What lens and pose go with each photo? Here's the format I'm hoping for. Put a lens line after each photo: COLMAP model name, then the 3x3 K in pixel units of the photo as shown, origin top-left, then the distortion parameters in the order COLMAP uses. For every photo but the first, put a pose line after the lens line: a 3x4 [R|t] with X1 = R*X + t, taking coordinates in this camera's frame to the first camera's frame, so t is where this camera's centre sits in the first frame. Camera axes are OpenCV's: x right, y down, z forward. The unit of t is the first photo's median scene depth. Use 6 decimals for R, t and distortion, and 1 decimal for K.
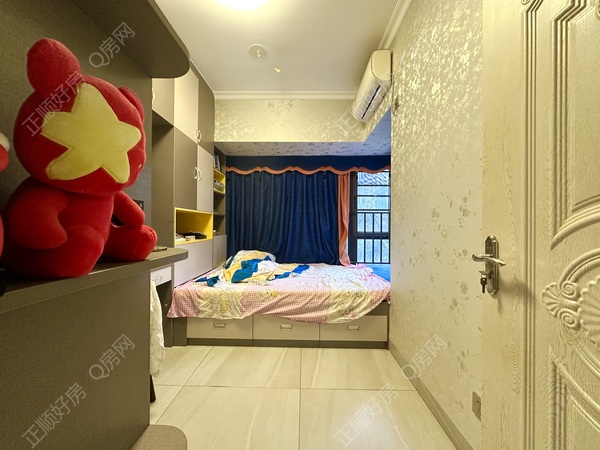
lens RADIAL K [[238.7, 0, 300.9], [0, 238.7, 224.1], [0, 0, 1]] dist [-0.001055, 0.000382]
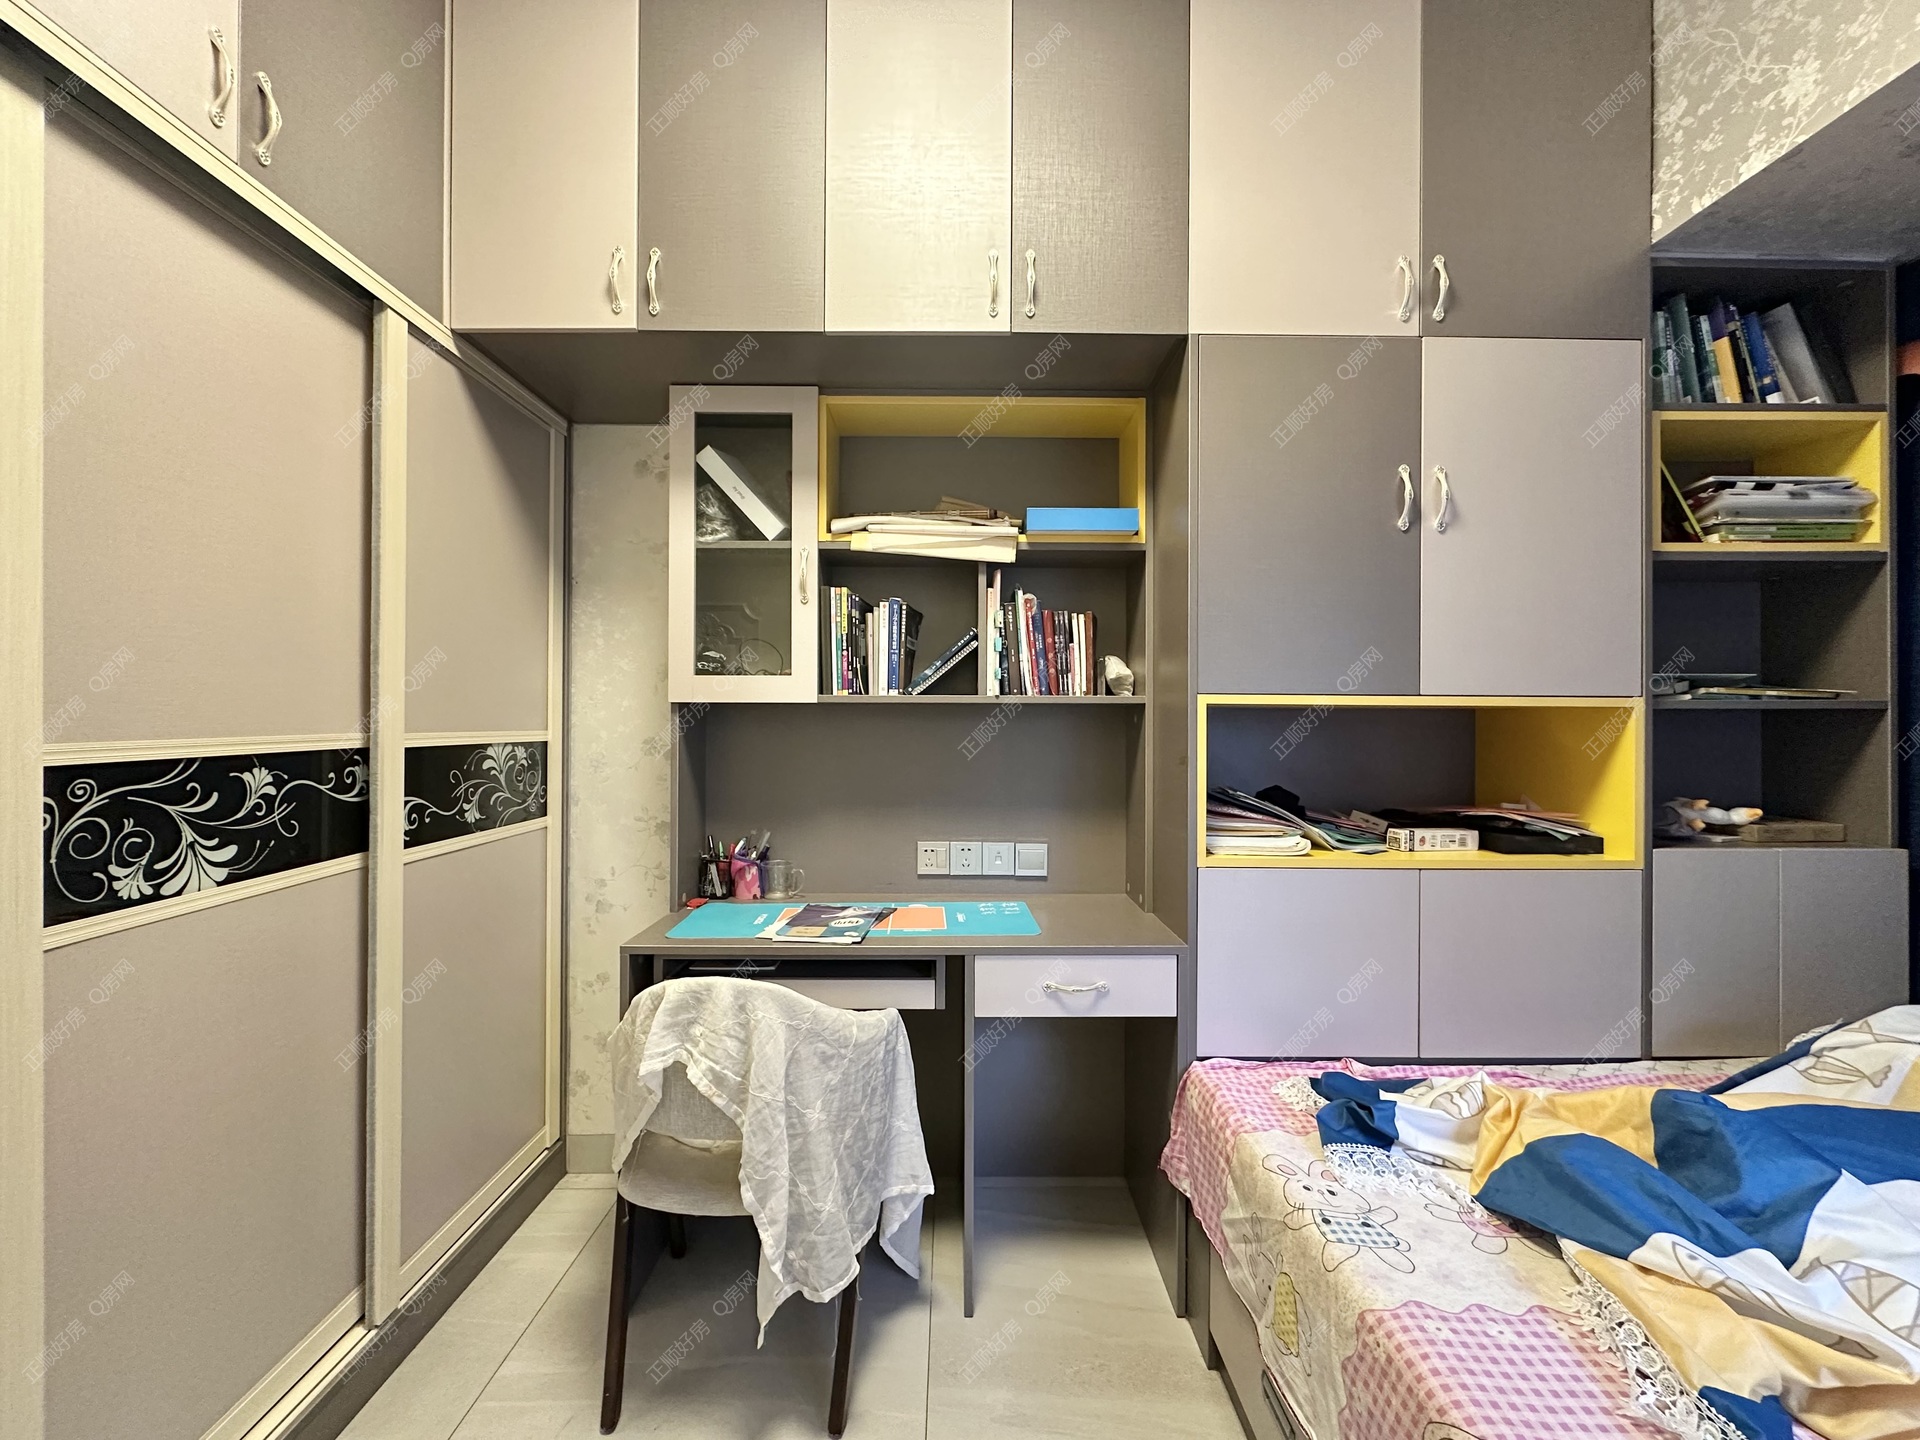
lens RADIAL K [[763.7, 0, 959.1], [0, 763.7, 719.3], [0, 0, 1]] dist [-0.001055, 0.000382]
pose [[0.021841, -0.010196, -0.999709, 0.124235], [0.000109, 0.999948, -0.010196, -0.028787], [0.999761, 0.000113, 0.021841, 0.534132]]
